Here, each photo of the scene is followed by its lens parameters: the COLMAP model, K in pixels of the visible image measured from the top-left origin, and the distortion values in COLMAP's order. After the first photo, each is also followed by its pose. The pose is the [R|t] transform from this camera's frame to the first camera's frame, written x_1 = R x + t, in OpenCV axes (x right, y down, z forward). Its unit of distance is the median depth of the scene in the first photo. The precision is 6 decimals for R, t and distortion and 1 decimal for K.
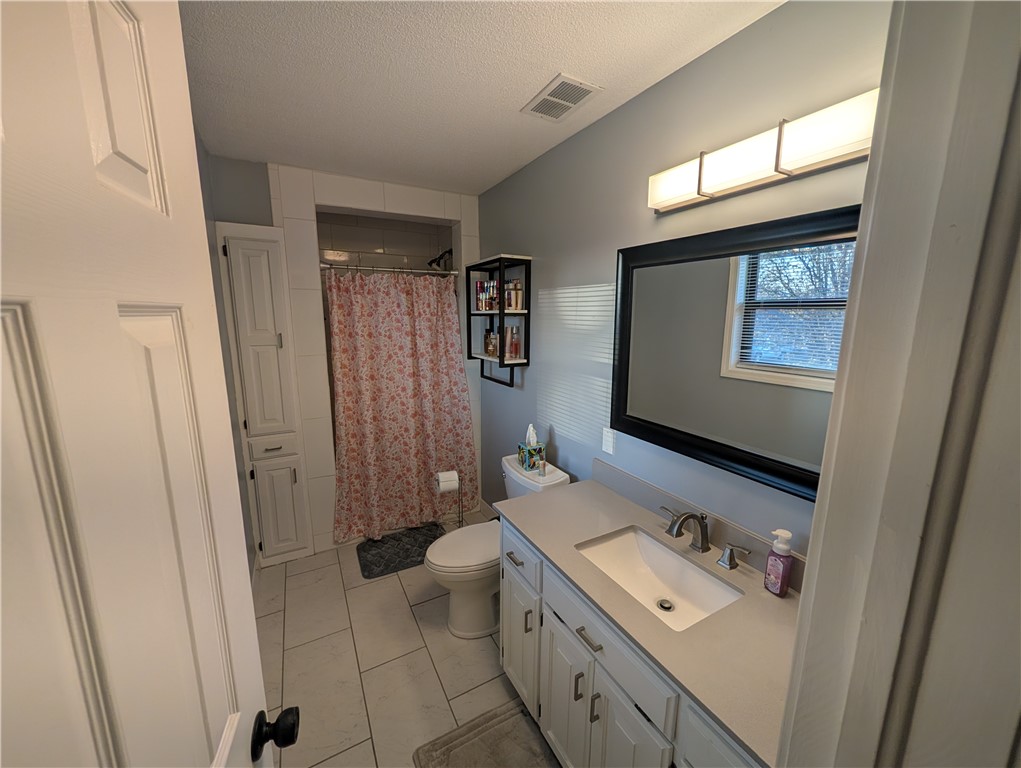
lens RADIAL K [[393.2, 0, 512.0], [0, 393.2, 383.9], [0, 0, 1]] dist [-0.001619, 0.000284]
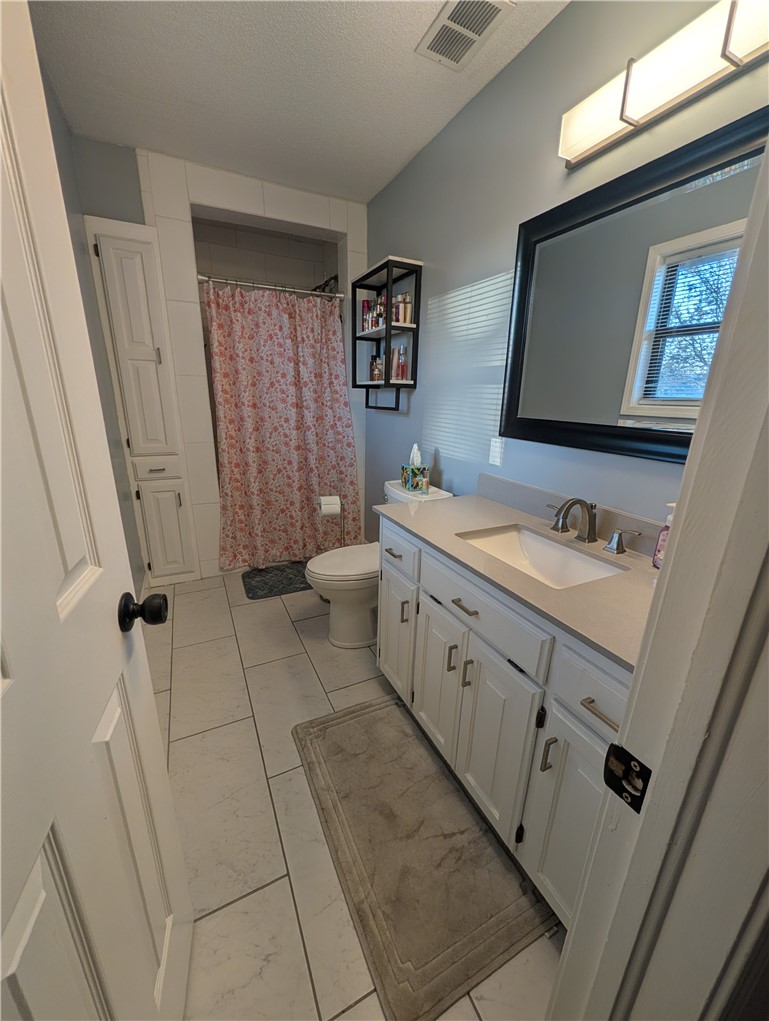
lens RADIAL K [[393.2, 0, 382.7], [0, 393.2, 513.0], [0, 0, 1]] dist [-0.001619, 0.000284]
pose [[0.998721, 0.030209, -0.040542, 0.012065], [-0.025138, 0.992426, 0.120246, 0.156496], [0.043867, -0.119073, 0.991916, 0.020735]]
